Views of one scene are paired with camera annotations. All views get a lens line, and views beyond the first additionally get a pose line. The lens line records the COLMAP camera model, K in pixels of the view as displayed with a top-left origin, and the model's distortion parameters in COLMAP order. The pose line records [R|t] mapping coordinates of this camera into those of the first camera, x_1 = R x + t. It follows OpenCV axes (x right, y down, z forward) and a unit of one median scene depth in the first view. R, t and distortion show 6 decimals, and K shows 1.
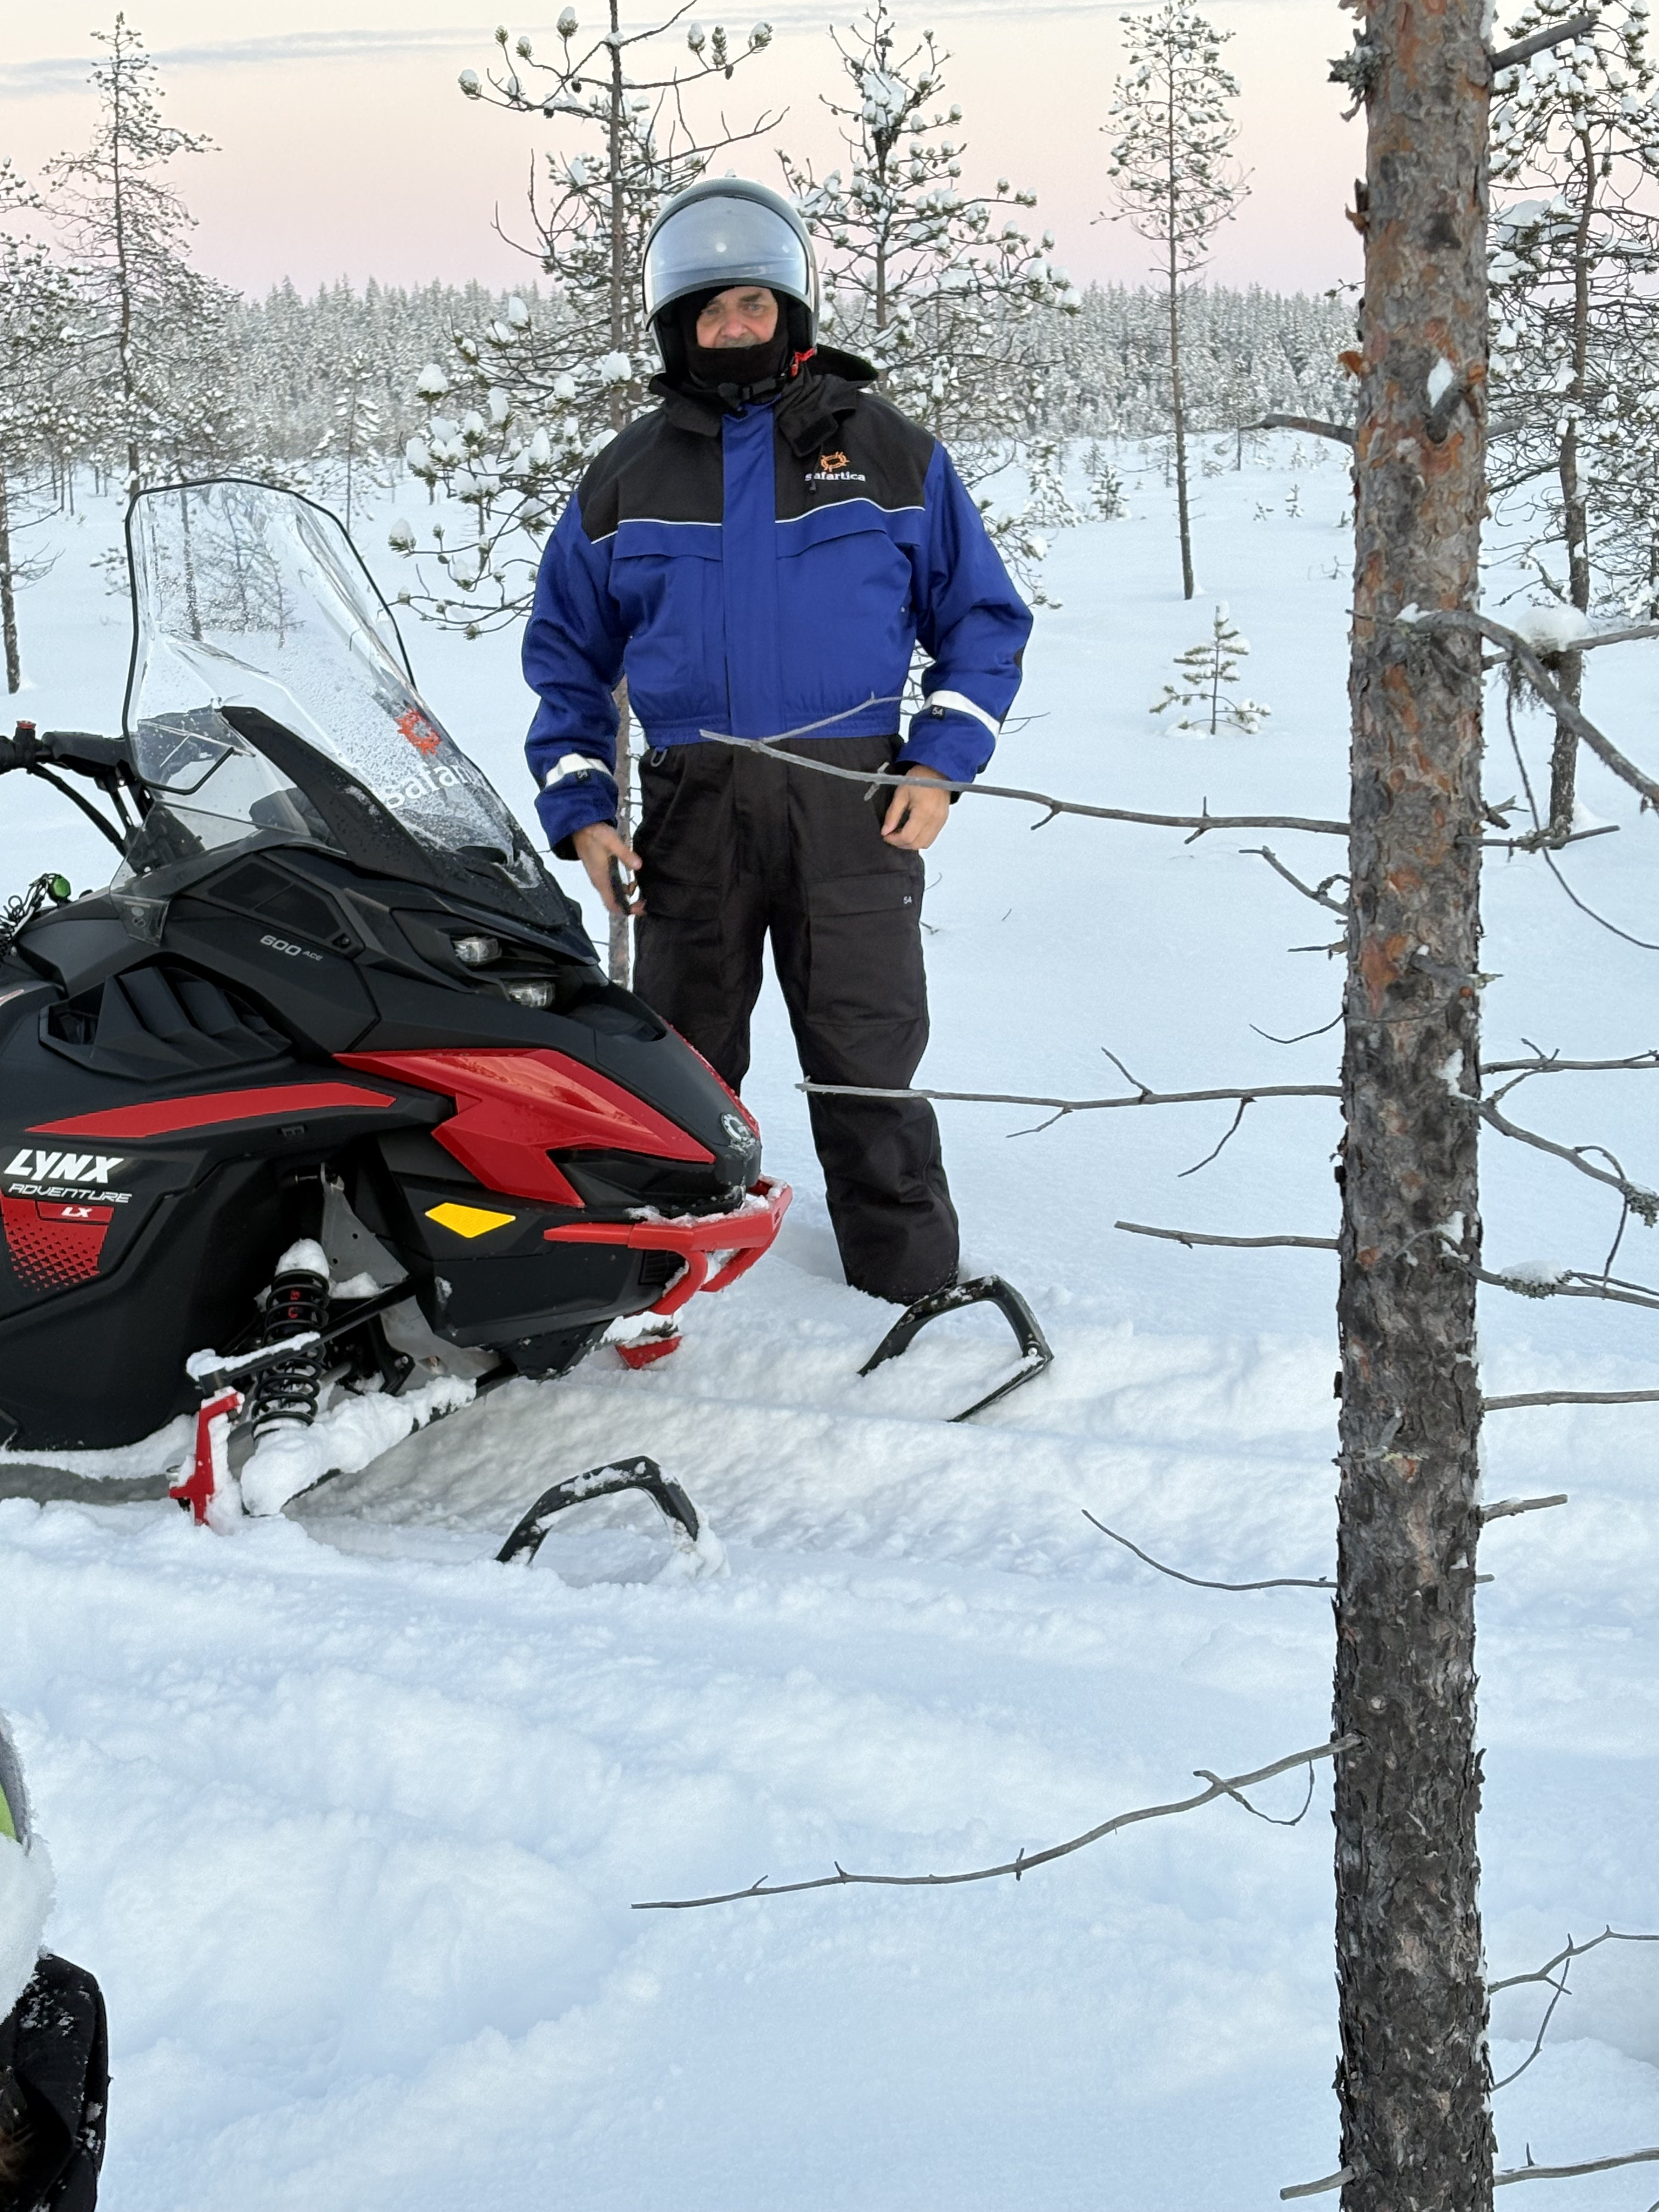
lens RADIAL K [[3638.2, 0, 800.8], [0, 3638.2, 1074.2], [0, 0, 1]] dist [0.240802, -1.031663]
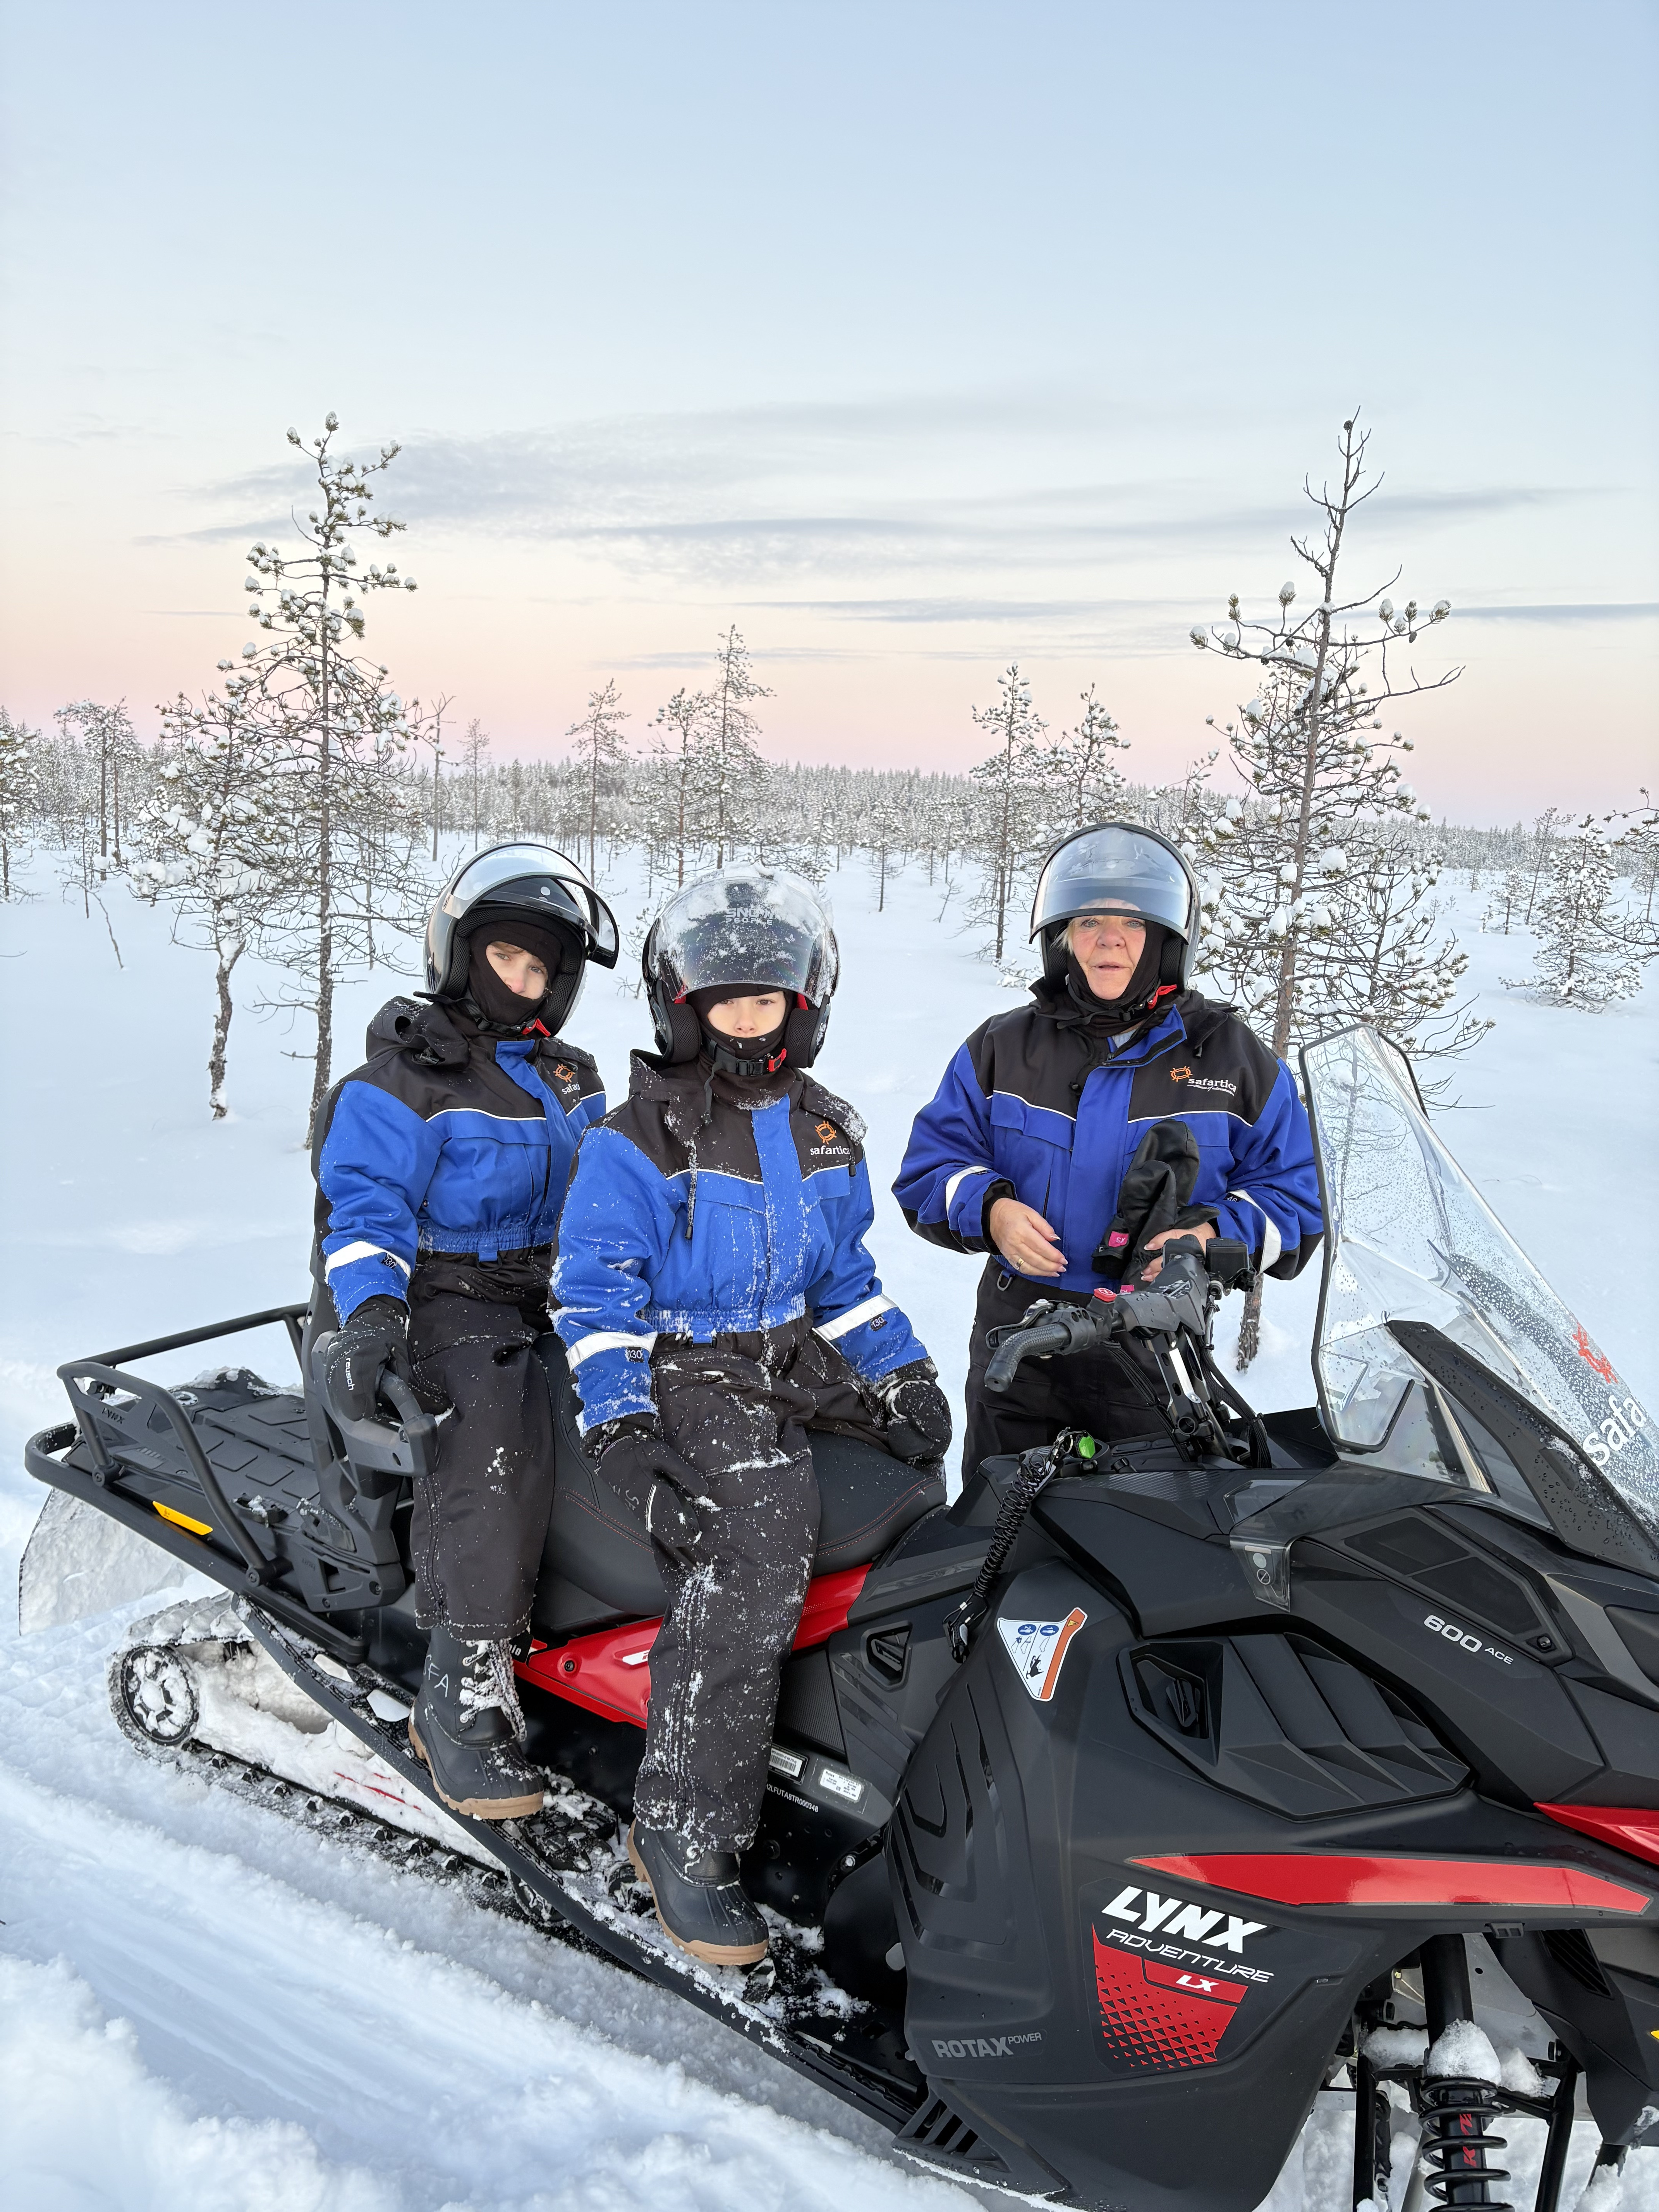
lens RADIAL K [[1680.2, 0, 829.7], [0, 1680.2, 1100.0], [0, 0, 1]] dist [0.034282, -0.021114]
pose [[0.993846, 0.077776, -0.078870, -0.257640], [-0.079194, 0.996746, -0.015016, -0.134668], [0.077445, 0.021169, 0.996772, 0.626905]]
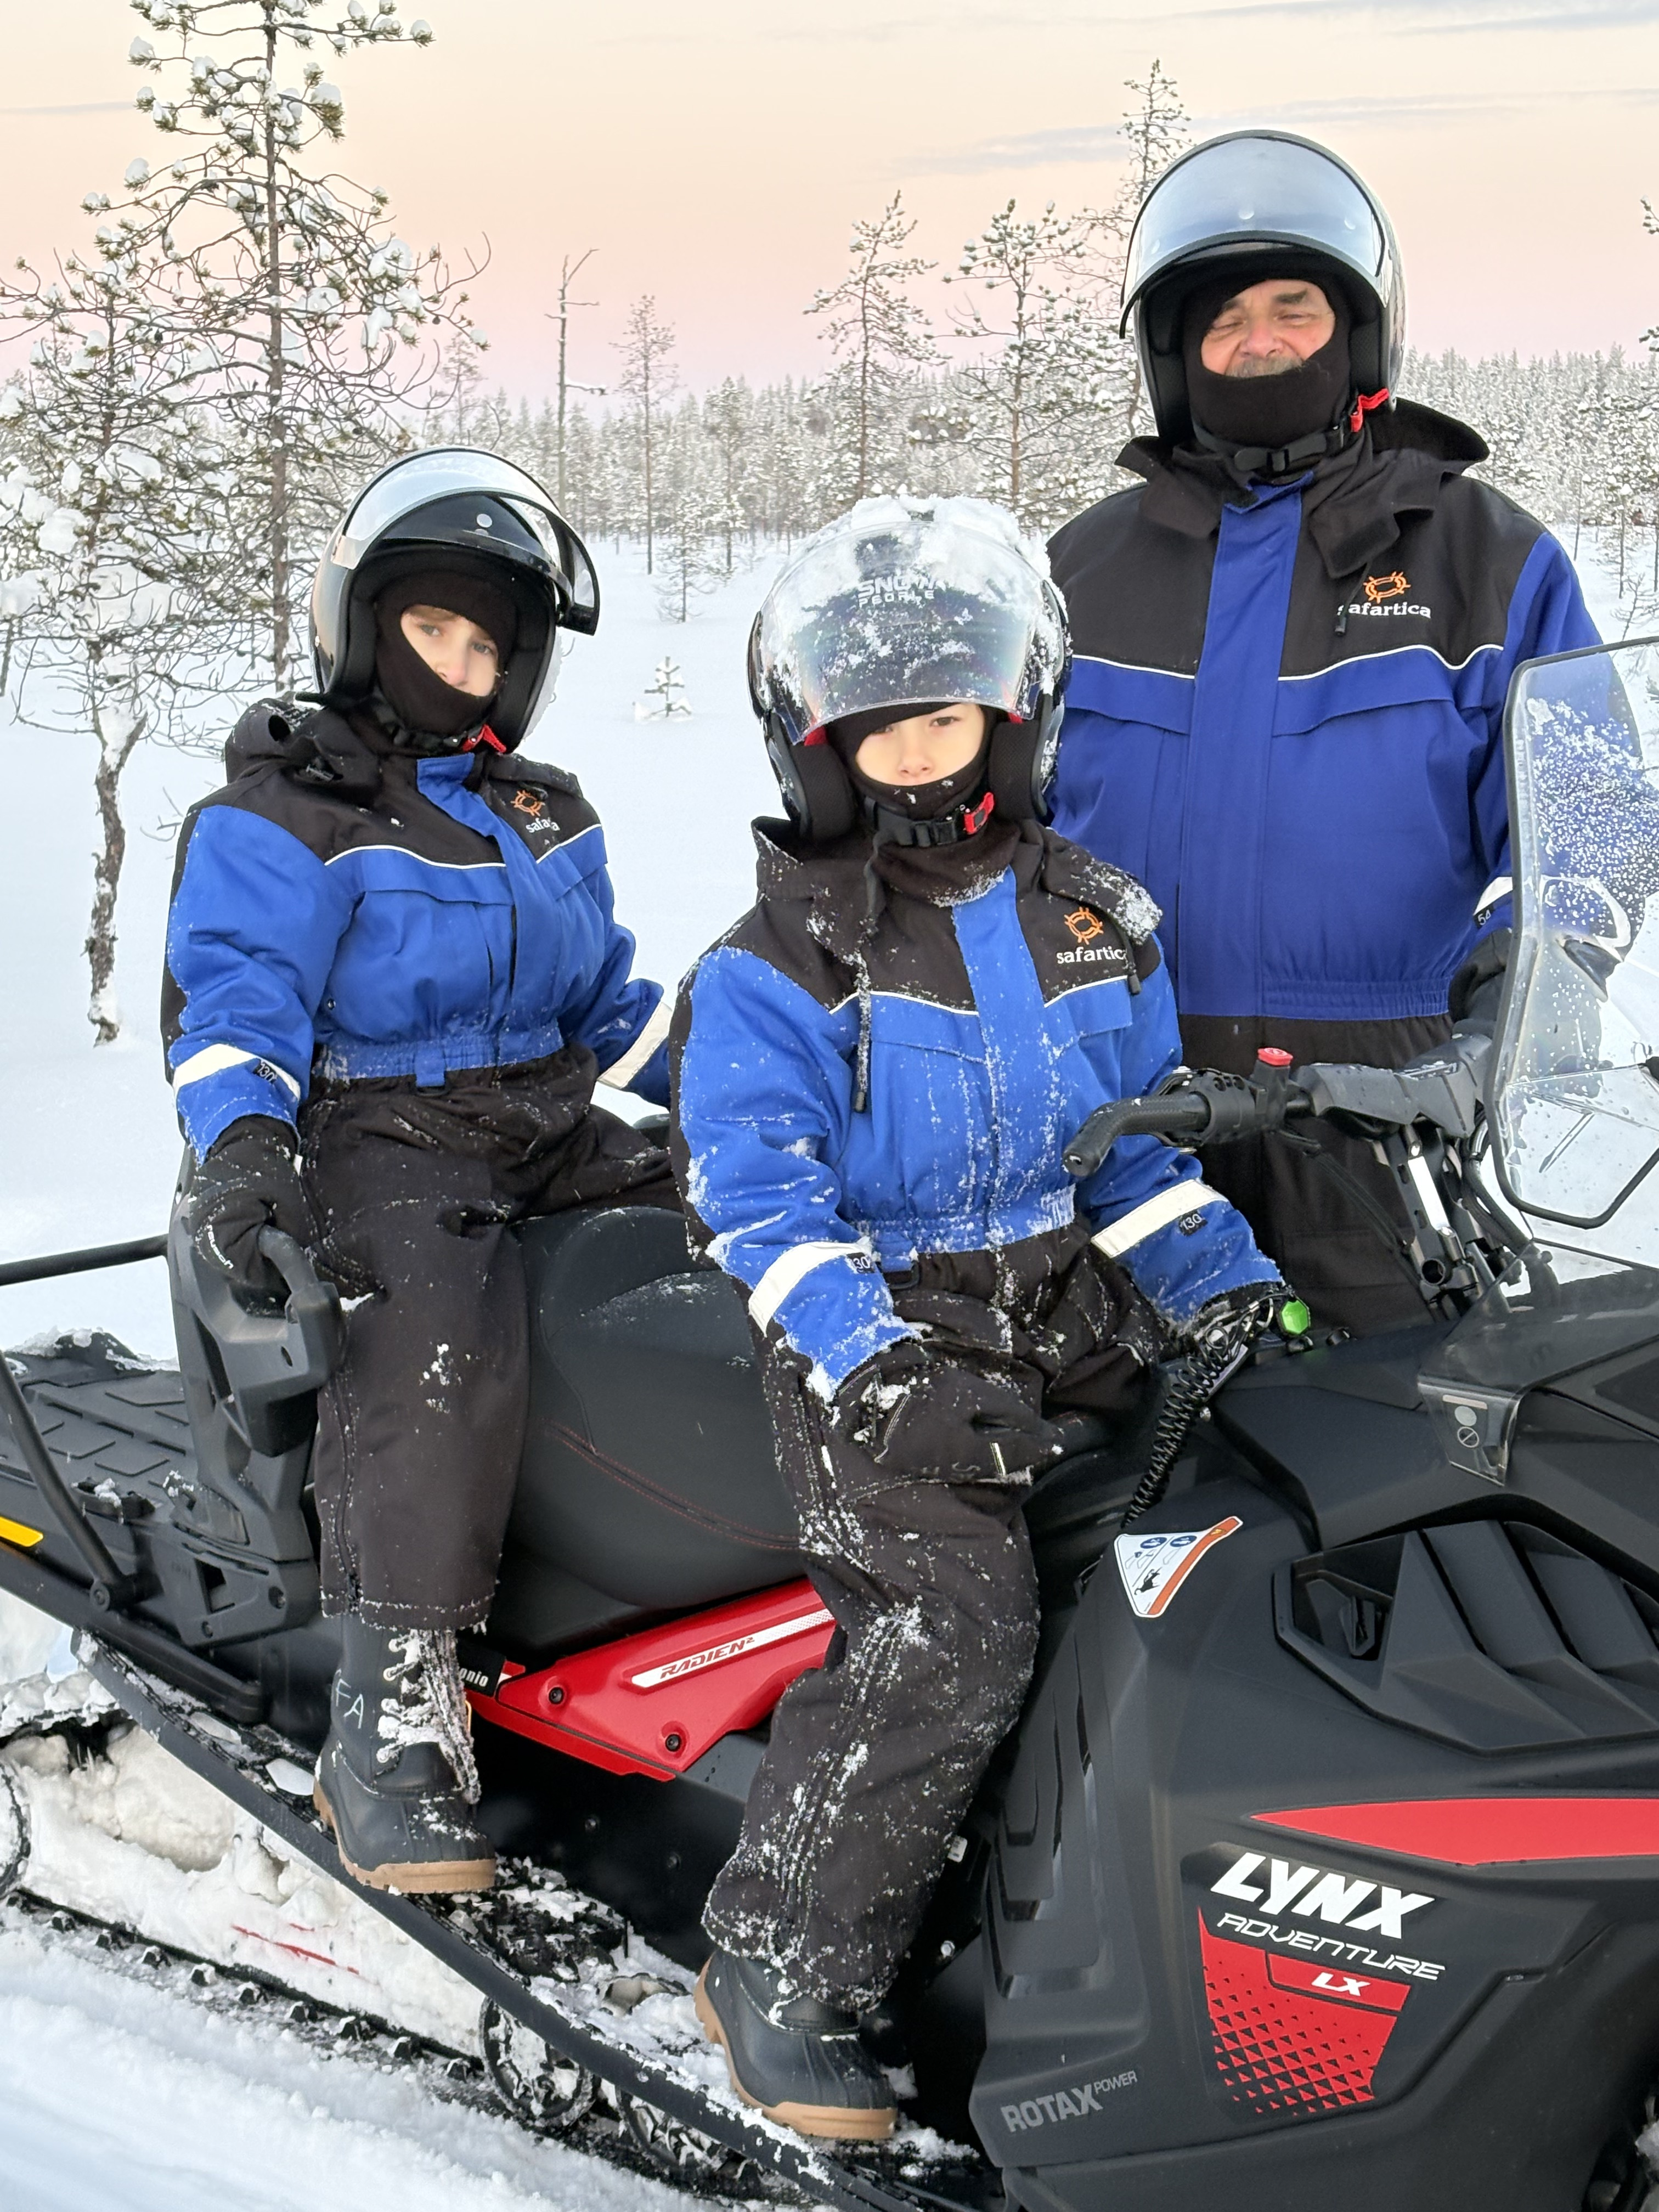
lens RADIAL K [[3638.2, 0, 800.8], [0, 3638.2, 1074.2], [0, 0, 1]] dist [0.240802, -1.031663]
pose [[0.966996, 0.059899, -0.247650, -0.145997], [-0.064319, 0.997881, -0.009791, -0.085044], [0.246539, 0.025397, 0.968800, 0.444229]]
